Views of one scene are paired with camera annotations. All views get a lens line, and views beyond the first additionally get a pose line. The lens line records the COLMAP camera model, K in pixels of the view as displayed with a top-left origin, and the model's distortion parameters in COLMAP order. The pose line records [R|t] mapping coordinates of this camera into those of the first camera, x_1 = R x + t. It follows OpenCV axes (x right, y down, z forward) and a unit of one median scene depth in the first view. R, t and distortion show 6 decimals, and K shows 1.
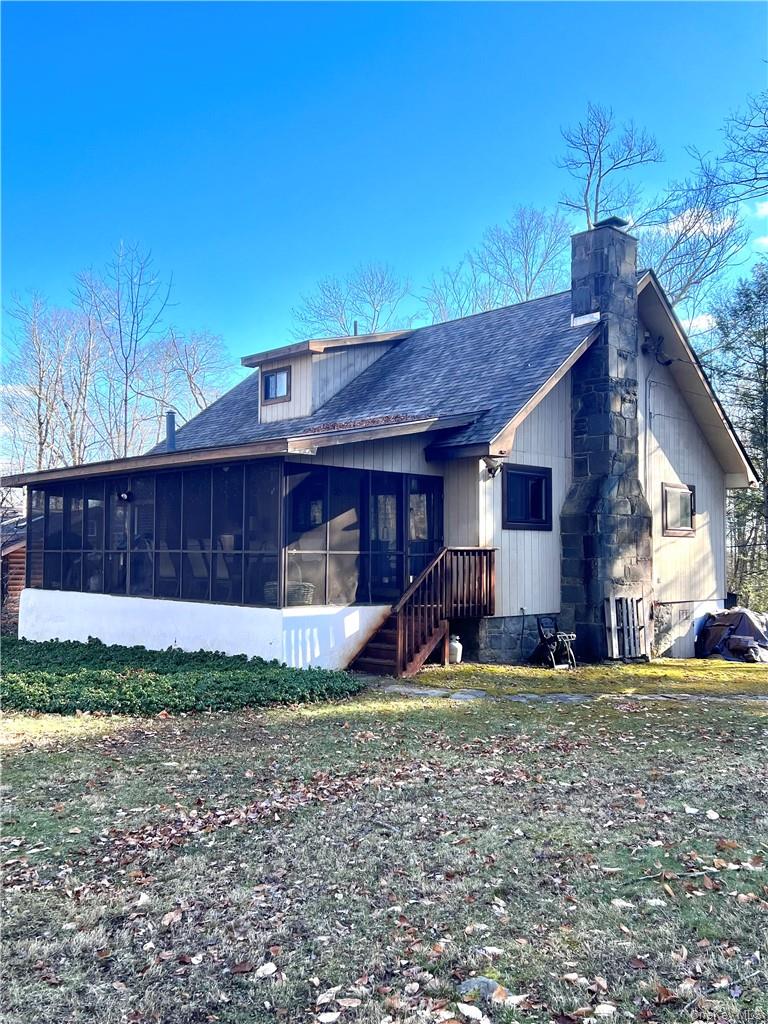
lens RADIAL K [[911.7, 0, 384.0], [0, 911.7, 512.0], [0, 0, 1]] dist [-0.005824, -0.002231]
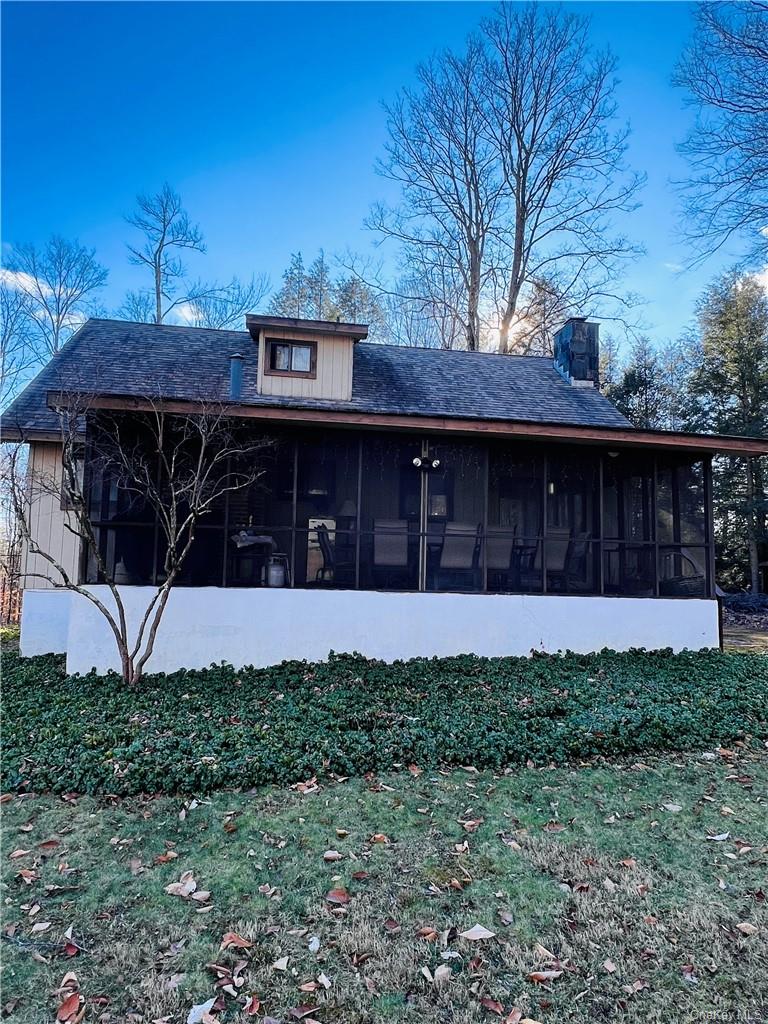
lens RADIAL K [[605.7, 0, 384.0], [0, 605.7, 512.0], [0, 0, 1]] dist [0.002144, 0.000203]
pose [[0.588463, 0.064975, 0.805909, -0.652141], [-0.063704, 0.997393, -0.033898, 0.039110], [-0.806011, -0.031392, 0.591068, 0.654003]]
